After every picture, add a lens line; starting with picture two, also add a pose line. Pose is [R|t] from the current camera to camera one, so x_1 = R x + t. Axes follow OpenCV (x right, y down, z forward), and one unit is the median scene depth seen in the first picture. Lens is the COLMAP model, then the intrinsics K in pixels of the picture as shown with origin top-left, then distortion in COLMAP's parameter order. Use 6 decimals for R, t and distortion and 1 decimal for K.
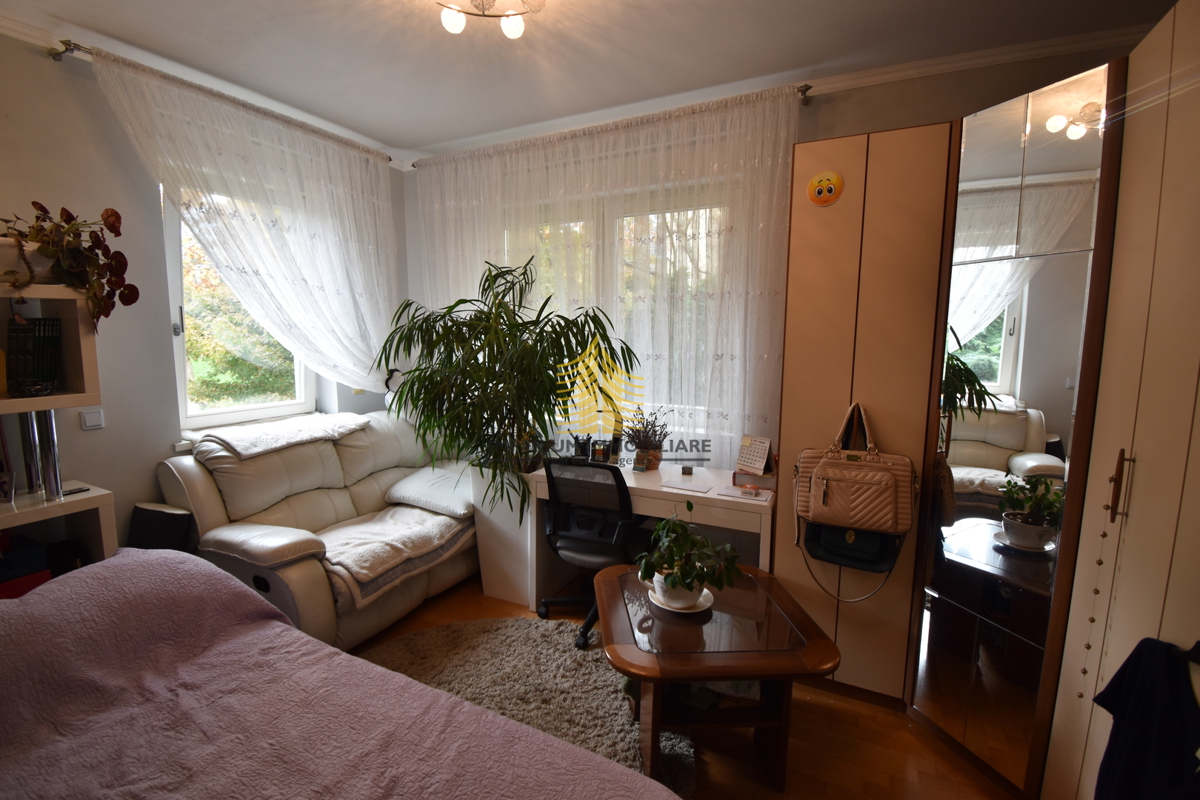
lens RADIAL K [[530.9, 0, 591.8], [0, 530.9, 400.6], [0, 0, 1]] dist [0.001794, -0.014839]
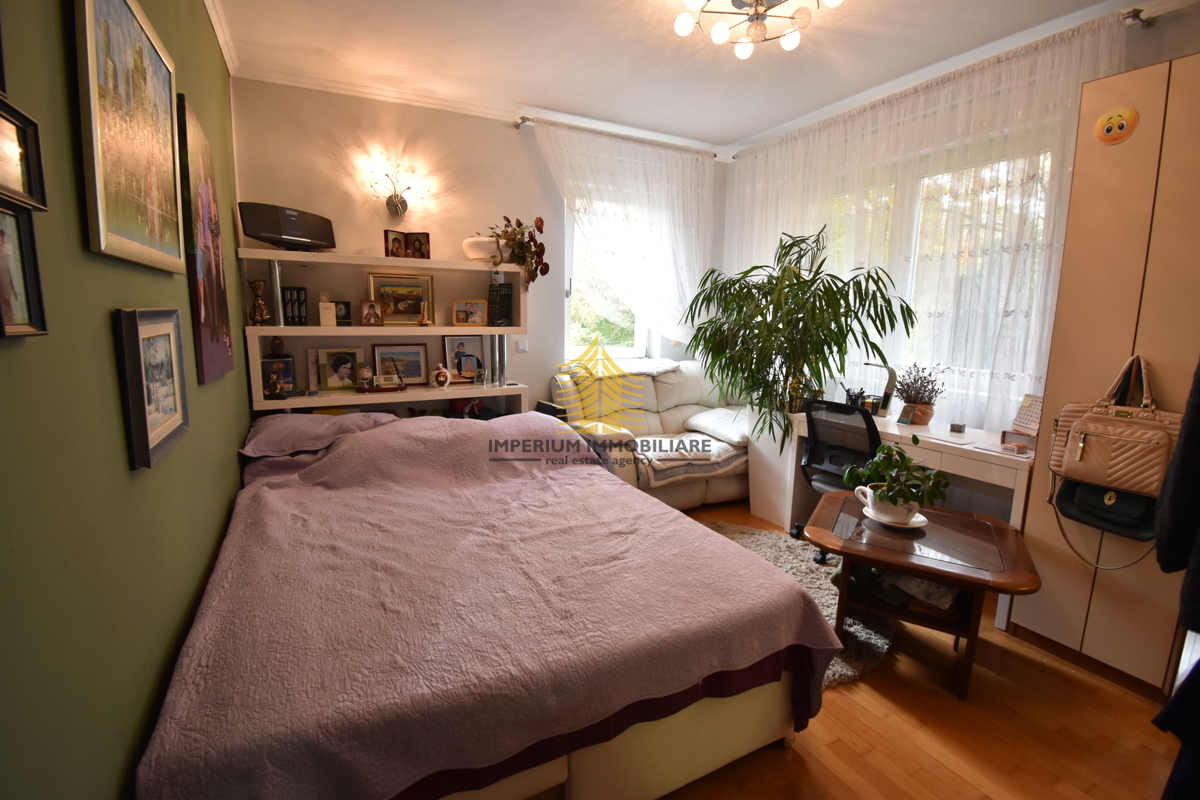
lens RADIAL K [[530.9, 0, 591.4], [0, 530.9, 408.3], [0, 0, 1]] dist [0.001794, -0.014839]
pose [[0.809177, 0.107438, -0.577659, 0.211683], [-0.082174, 0.994171, 0.069796, 0.087969], [0.581790, -0.009009, 0.813289, -0.231037]]
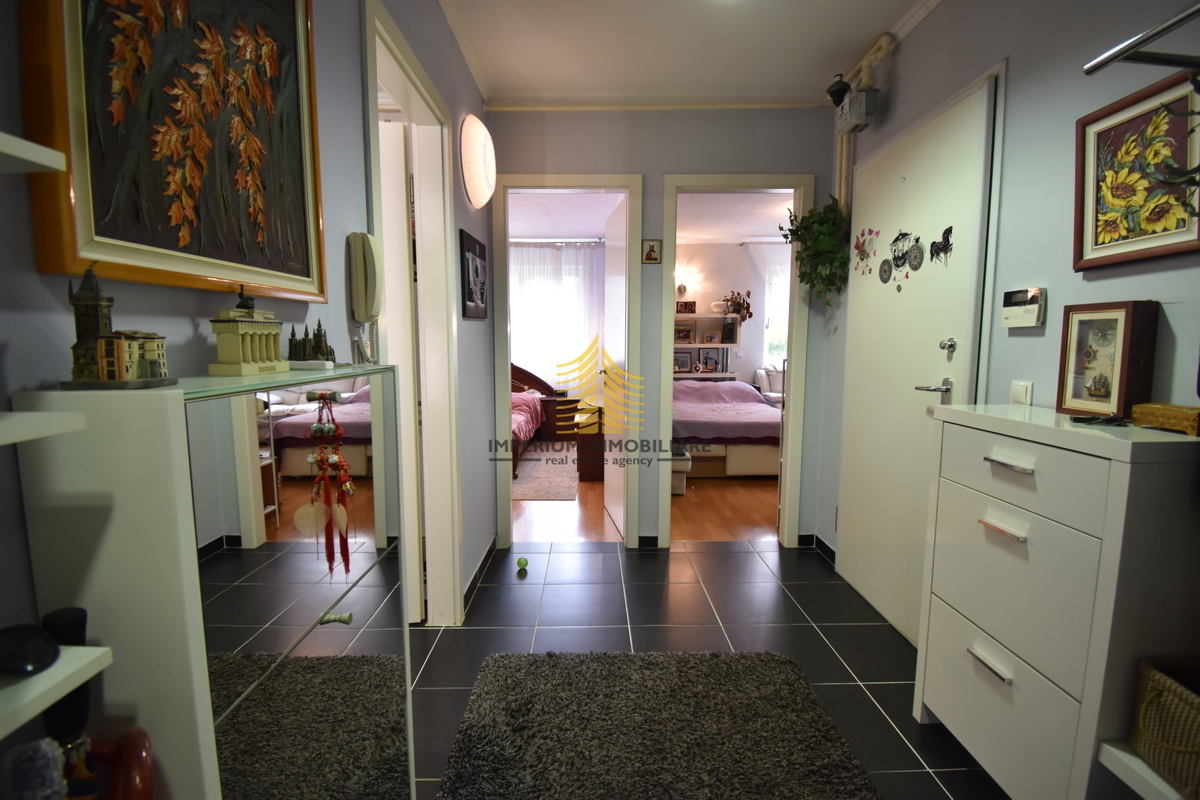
lens RADIAL K [[530.9, 0, 600.7], [0, 530.9, 403.0], [0, 0, 1]] dist [0.001794, -0.014839]
pose [[0.468956, 0.090349, -0.878588, 1.398107], [-0.109791, 0.993002, 0.043512, 0.256785], [0.876371, 0.076056, 0.475594, -1.154664]]
